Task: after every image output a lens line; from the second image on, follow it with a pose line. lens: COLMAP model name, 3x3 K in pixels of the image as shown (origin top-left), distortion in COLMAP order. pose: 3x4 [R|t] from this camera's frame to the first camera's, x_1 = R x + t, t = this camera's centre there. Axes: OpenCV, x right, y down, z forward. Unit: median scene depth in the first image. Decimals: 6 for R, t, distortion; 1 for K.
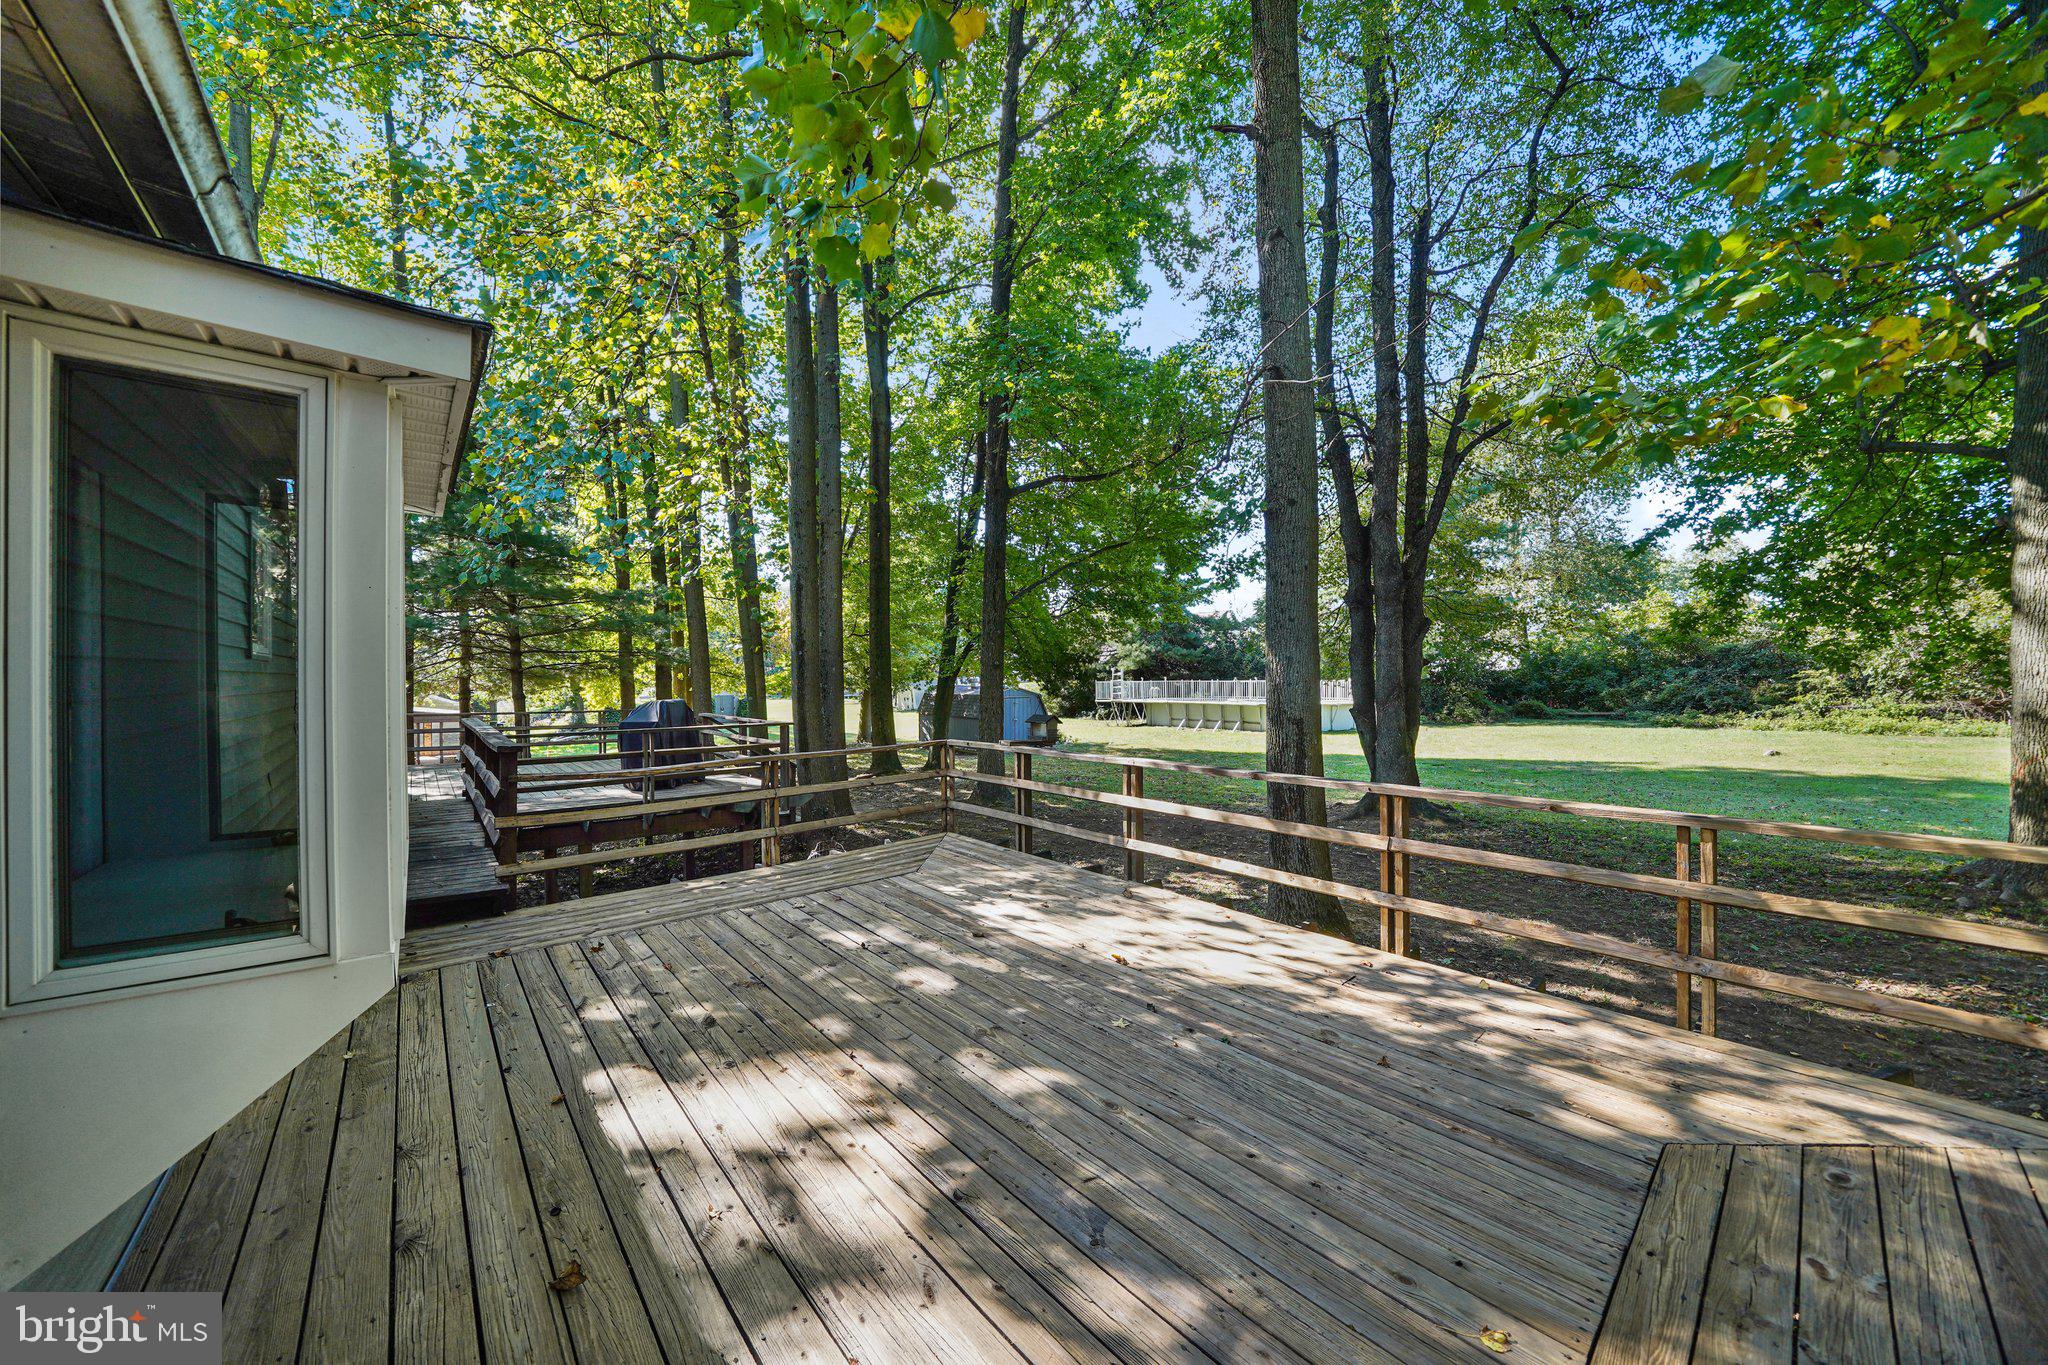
lens RADIAL K [[704.1, 0, 1024.0], [0, 704.1, 682.5], [0, 0, 1]] dist [-0.000356, -0.000011]
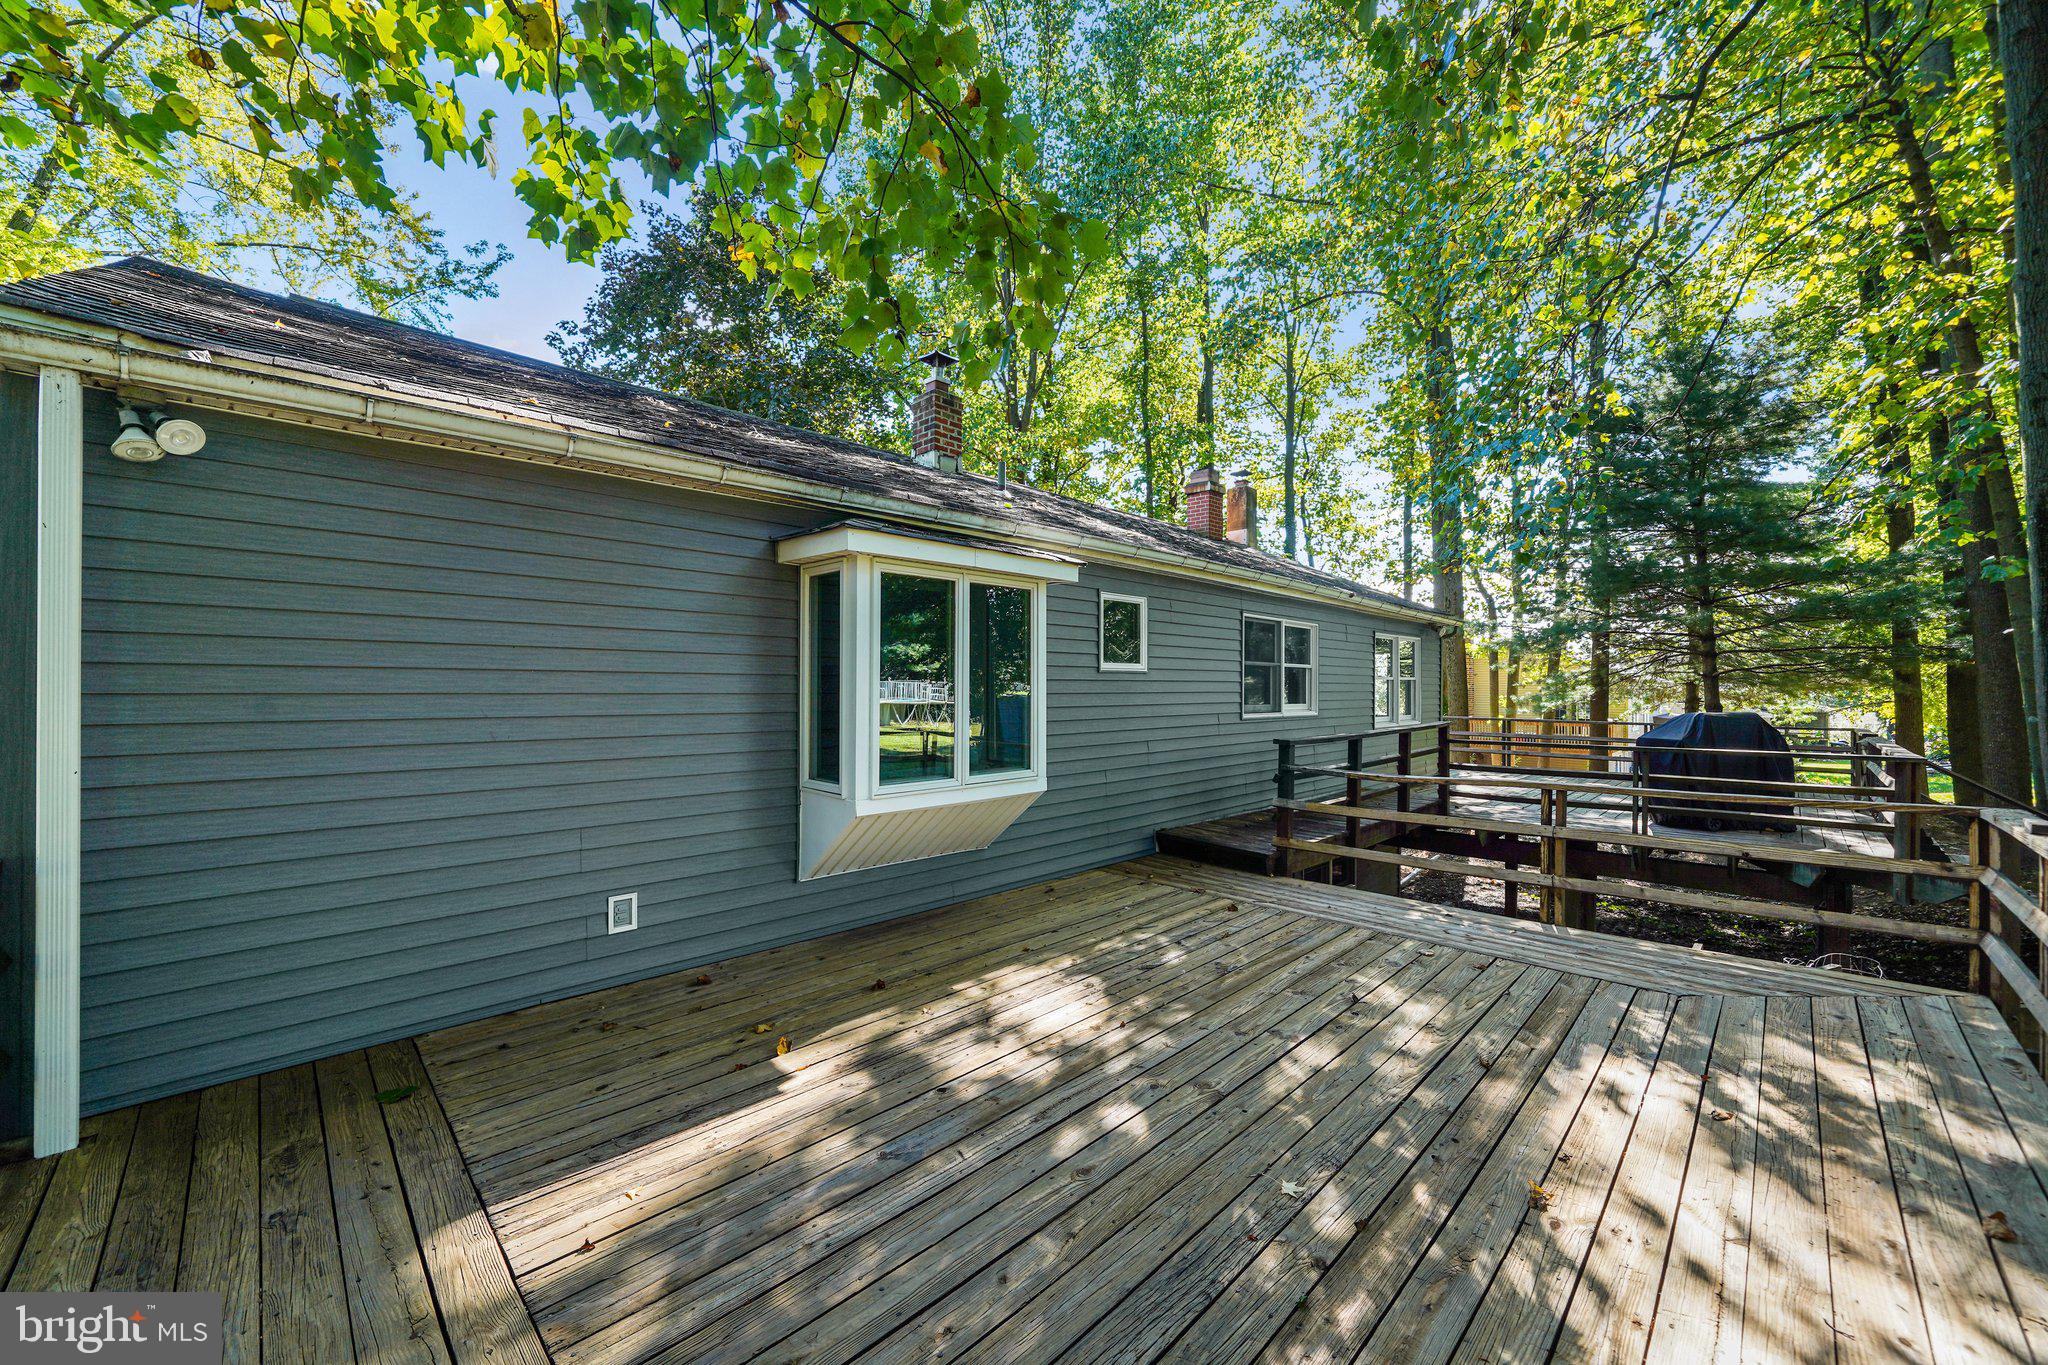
lens RADIAL K [[771.3, 0, 1024.0], [0, 771.3, 682.5], [0, 0, 1]] dist [-0.000185, 0.000024]
pose [[0.066024, -0.008112, -0.997785, 0.594777], [0.005959, 0.999952, -0.007735, -0.005399], [0.997800, -0.005435, 0.066069, 0.467685]]
